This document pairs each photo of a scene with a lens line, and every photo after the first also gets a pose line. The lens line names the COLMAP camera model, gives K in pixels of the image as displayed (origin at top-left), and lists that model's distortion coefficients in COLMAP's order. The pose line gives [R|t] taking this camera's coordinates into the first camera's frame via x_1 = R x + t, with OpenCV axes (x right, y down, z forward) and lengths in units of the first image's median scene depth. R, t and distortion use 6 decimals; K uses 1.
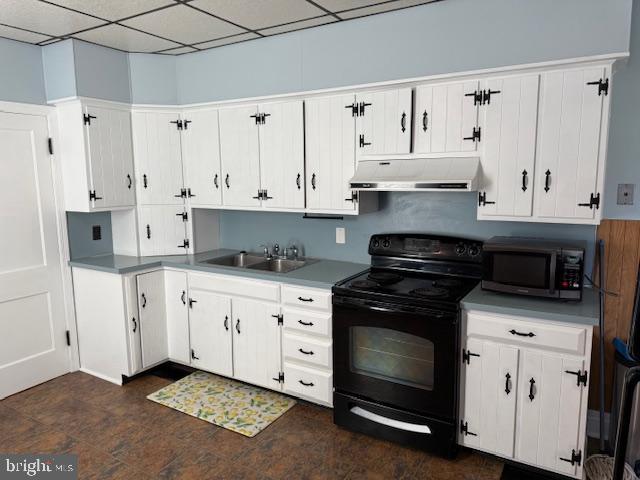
lens RADIAL K [[453.1, 0, 320.0], [0, 453.1, 240.0], [0, 0, 1]] dist [0.067378, -0.073868]
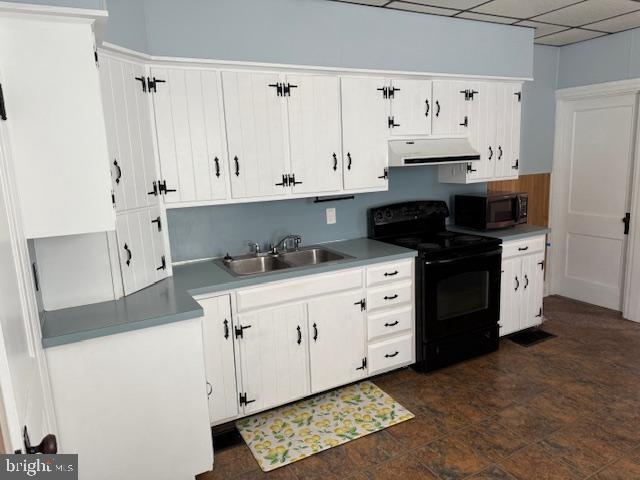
lens RADIAL K [[453.1, 0, 320.0], [0, 453.1, 240.0], [0, 0, 1]] dist [0.067378, -0.073868]
pose [[0.509410, -0.167924, 0.843980, -0.929395], [0.156643, 0.982484, 0.100935, -0.071829], [-0.846147, 0.080786, 0.526792, 0.557472]]
